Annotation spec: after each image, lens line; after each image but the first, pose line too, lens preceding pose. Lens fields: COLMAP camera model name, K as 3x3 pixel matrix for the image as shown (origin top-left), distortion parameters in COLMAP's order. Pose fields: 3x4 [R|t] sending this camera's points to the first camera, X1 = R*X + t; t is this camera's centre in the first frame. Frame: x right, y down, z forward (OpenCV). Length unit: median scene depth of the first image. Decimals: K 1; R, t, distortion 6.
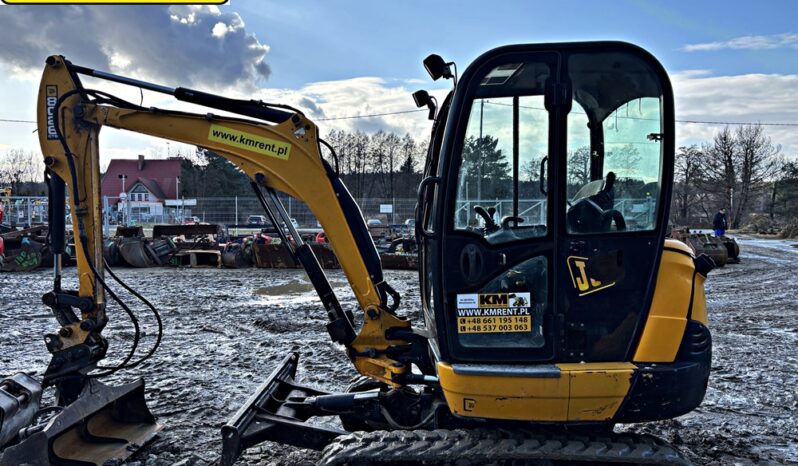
lens RADIAL K [[602.9, 0, 397.2], [0, 602.9, 230.6], [0, 0, 1]] dist [0.045613, -0.051086]
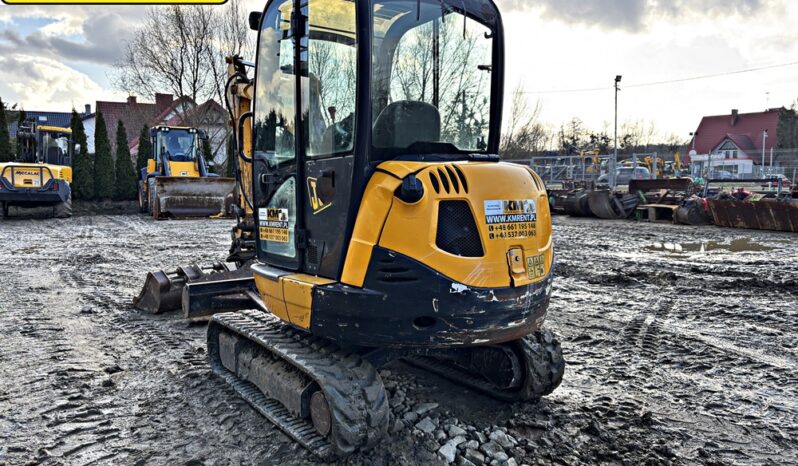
lens RADIAL K [[602.9, 0, 399.4], [0, 602.9, 236.0], [0, 0, 1]] dist [0.045613, -0.051086]
pose [[0.630108, 0.077743, -0.772606, 0.935486], [-0.018375, 0.996190, 0.085255, 0.040288], [0.776290, -0.039524, 0.629135, 0.342863]]
